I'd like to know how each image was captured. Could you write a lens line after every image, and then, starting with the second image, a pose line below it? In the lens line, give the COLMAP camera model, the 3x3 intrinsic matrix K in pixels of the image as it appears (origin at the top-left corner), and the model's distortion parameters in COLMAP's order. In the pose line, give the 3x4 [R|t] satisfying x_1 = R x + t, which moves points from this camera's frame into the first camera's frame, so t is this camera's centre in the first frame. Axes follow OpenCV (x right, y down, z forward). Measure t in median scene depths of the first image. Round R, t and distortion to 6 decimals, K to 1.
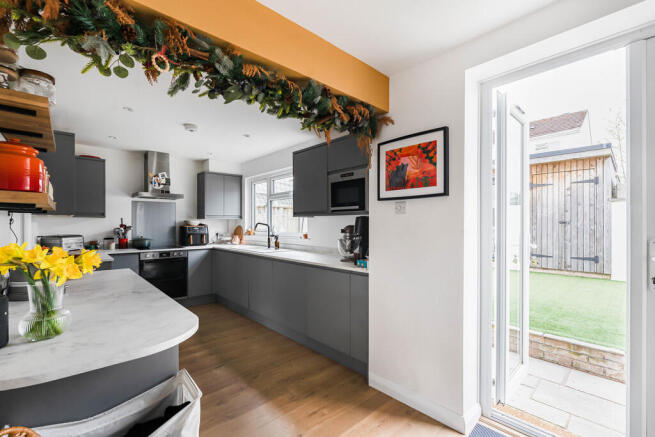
lens RADIAL K [[298.3, 0, 331.3], [0, 298.3, 224.3], [0, 0, 1]] dist [-0.000578, -0.000091]
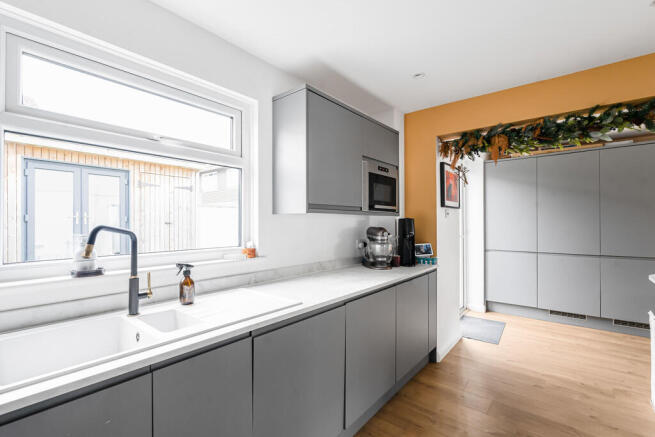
lens RADIAL K [[298.3, 0, 331.3], [0, 298.3, 224.3], [0, 0, 1]] dist [-0.000578, -0.000091]
pose [[-0.134282, -0.000188, 0.990943, -0.546687], [0.001073, 0.999999, 0.000335, -0.005116], [-0.990943, 0.001108, -0.134282, 0.888712]]
